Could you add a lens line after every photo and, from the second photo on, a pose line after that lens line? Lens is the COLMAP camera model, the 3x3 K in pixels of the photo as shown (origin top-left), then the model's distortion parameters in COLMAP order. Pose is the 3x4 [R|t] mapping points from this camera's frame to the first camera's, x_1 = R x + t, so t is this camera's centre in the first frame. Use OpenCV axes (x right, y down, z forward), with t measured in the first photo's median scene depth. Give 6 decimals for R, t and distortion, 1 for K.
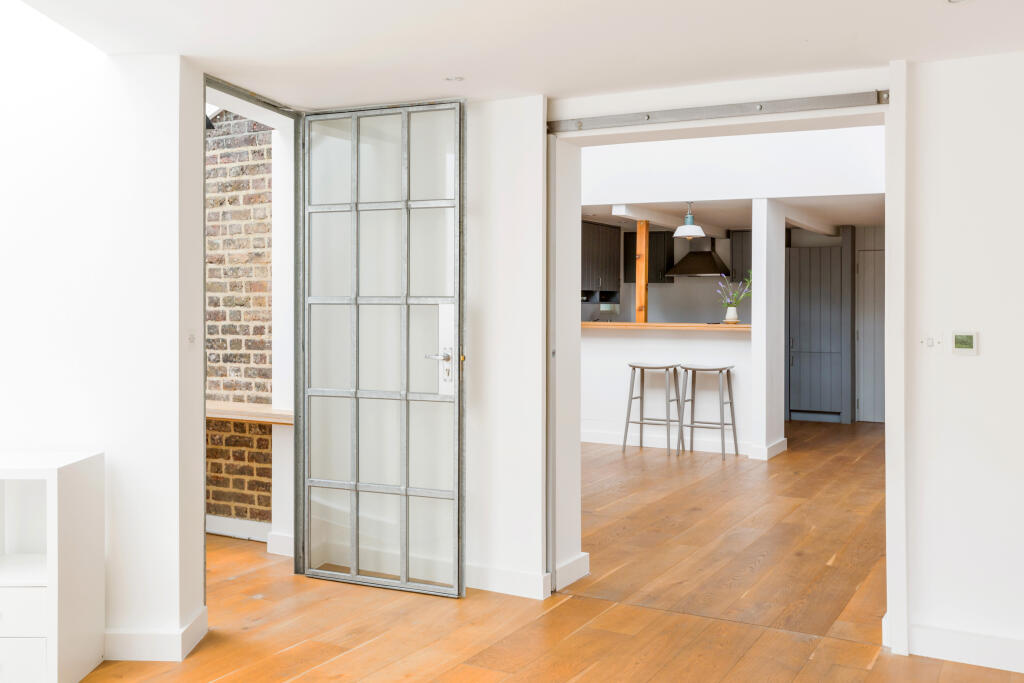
lens RADIAL K [[1029.2, 0, 516.7], [0, 1029.2, 337.8], [0, 0, 1]] dist [-0.008460, 0.000000]
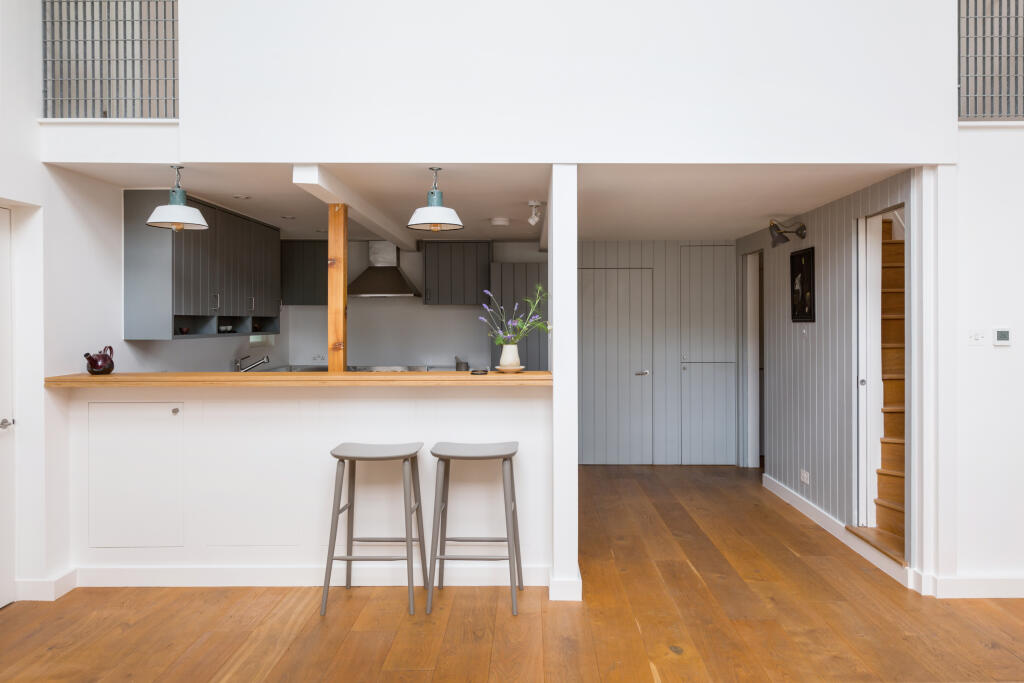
lens RADIAL K [[700.3, 0, 557.4], [0, 700.3, 317.1], [0, 0, 1]] dist [-0.000091, -0.000281]
pose [[0.862948, -0.005871, 0.505259, 0.037817], [0.025088, 0.999197, -0.031237, -0.048458], [-0.504670, 0.039632, 0.862402, 0.936809]]
